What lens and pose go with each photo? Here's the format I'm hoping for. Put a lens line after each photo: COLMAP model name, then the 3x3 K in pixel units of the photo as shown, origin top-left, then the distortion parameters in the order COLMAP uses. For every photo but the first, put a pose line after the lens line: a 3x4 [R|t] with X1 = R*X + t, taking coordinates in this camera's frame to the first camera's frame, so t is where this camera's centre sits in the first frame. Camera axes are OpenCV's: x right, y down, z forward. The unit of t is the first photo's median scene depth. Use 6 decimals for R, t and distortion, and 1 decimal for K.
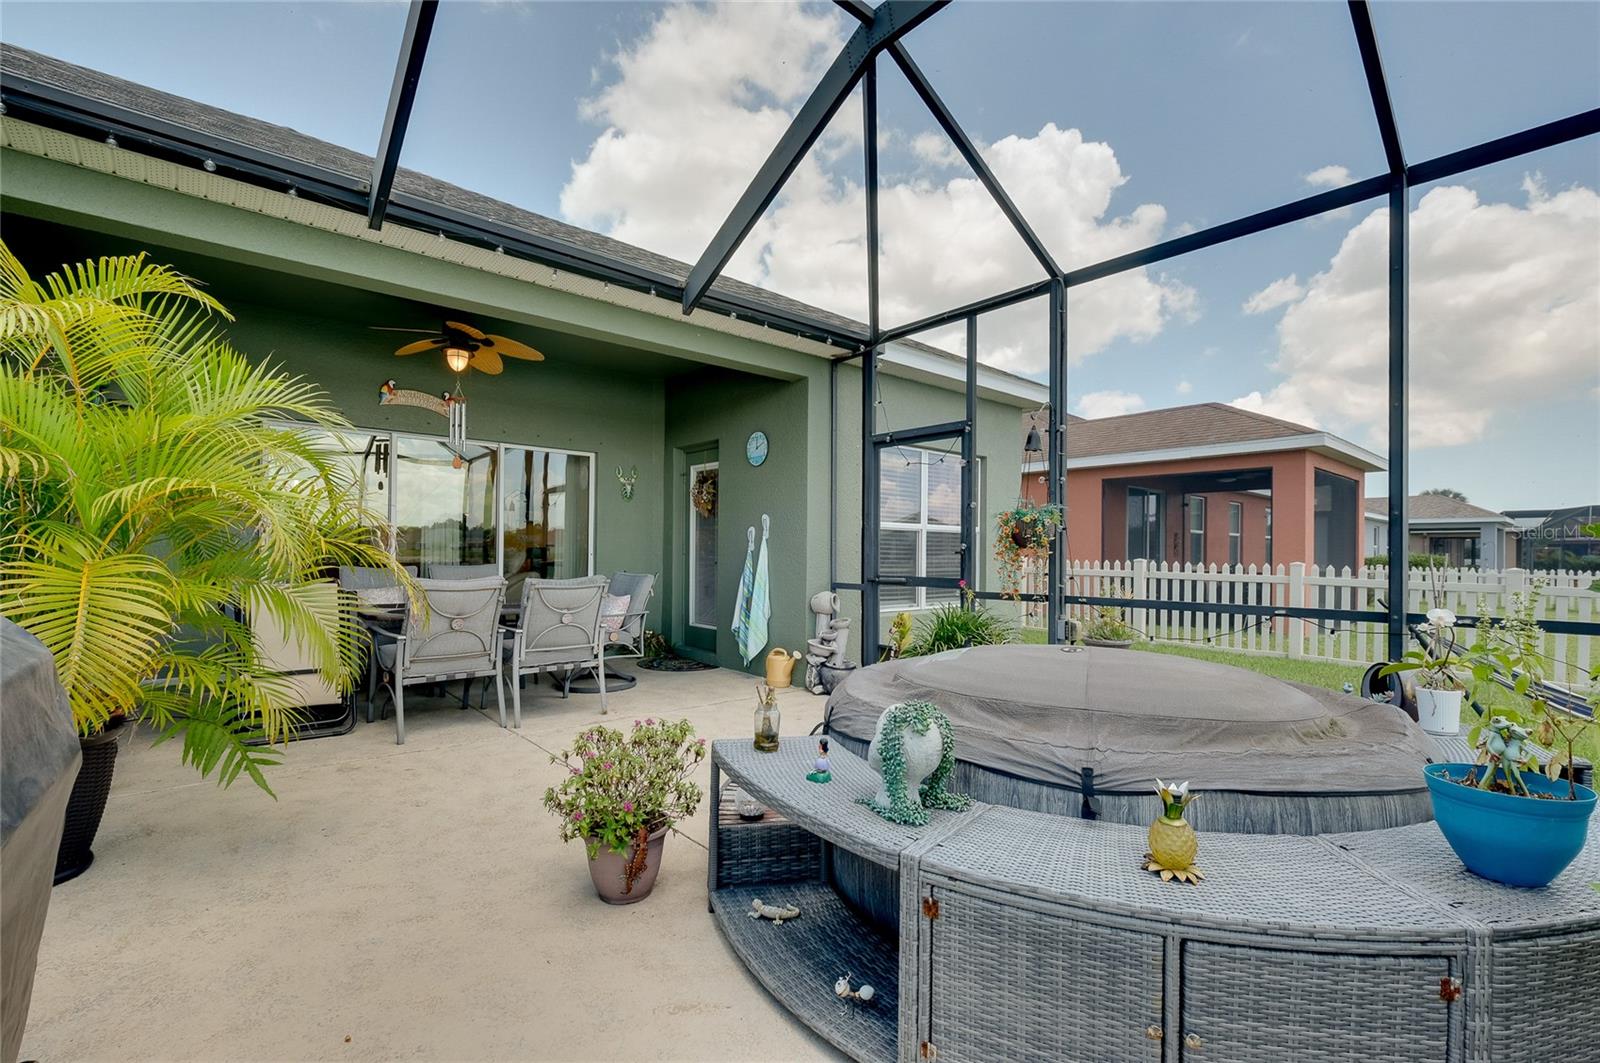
lens RADIAL K [[702.0, 0, 800.3], [0, 702.0, 546.2], [0, 0, 1]] dist [0.000226, 0.000145]
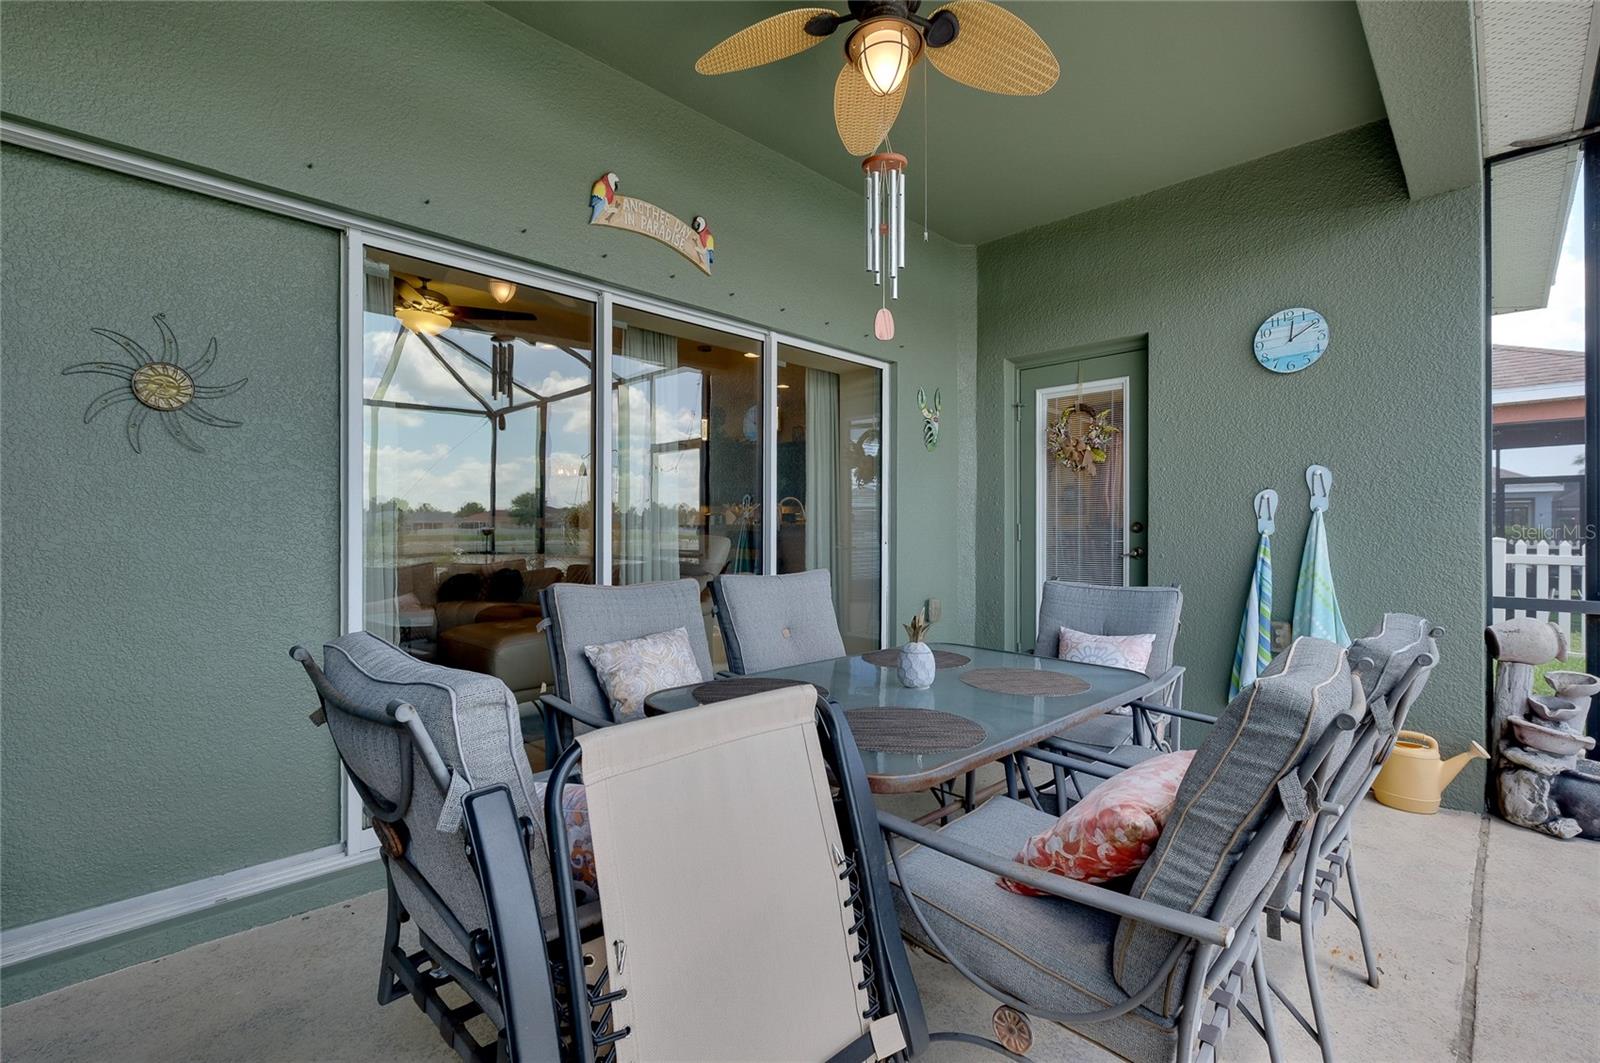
lens RADIAL K [[710.8, 0, 803.9], [0, 710.8, 528.9], [0, 0, 1]] dist [-0.000350, -0.000123]
pose [[0.997395, -0.010433, 0.071372, -0.541941], [0.009935, 0.999924, 0.007329, -0.006633], [-0.071443, -0.006600, 0.997423, 0.579357]]
